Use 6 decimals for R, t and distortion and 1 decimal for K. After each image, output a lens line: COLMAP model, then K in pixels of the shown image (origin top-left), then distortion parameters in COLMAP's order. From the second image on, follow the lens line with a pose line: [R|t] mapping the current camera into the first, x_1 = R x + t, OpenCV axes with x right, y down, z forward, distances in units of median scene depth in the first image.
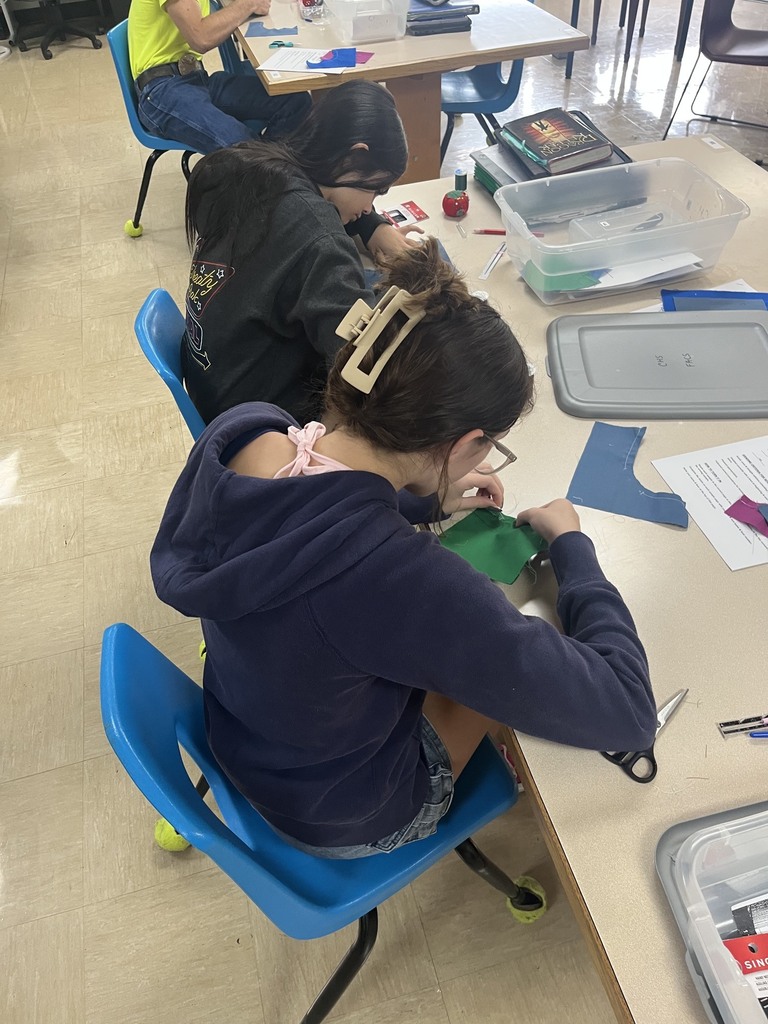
lens RADIAL K [[781.8, 0, 388.0], [0, 781.8, 514.3], [0, 0, 1]] dist [0.032079, -0.041878]
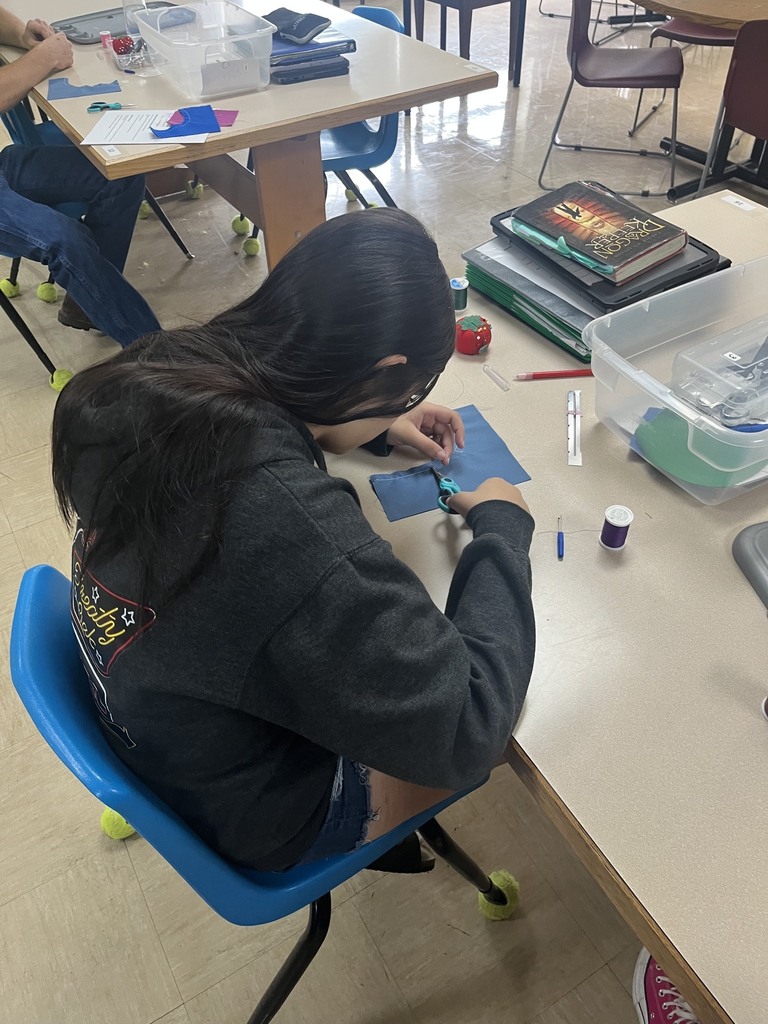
lens RADIAL K [[781.8, 0, 383.1], [0, 781.8, 511.1], [0, 0, 1]] dist [0.032079, -0.041878]
pose [[0.962195, -0.173940, 0.209586, -0.105186], [0.179942, 0.983629, -0.009766, -0.172123], [-0.204456, 0.047110, 0.977742, 0.246467]]
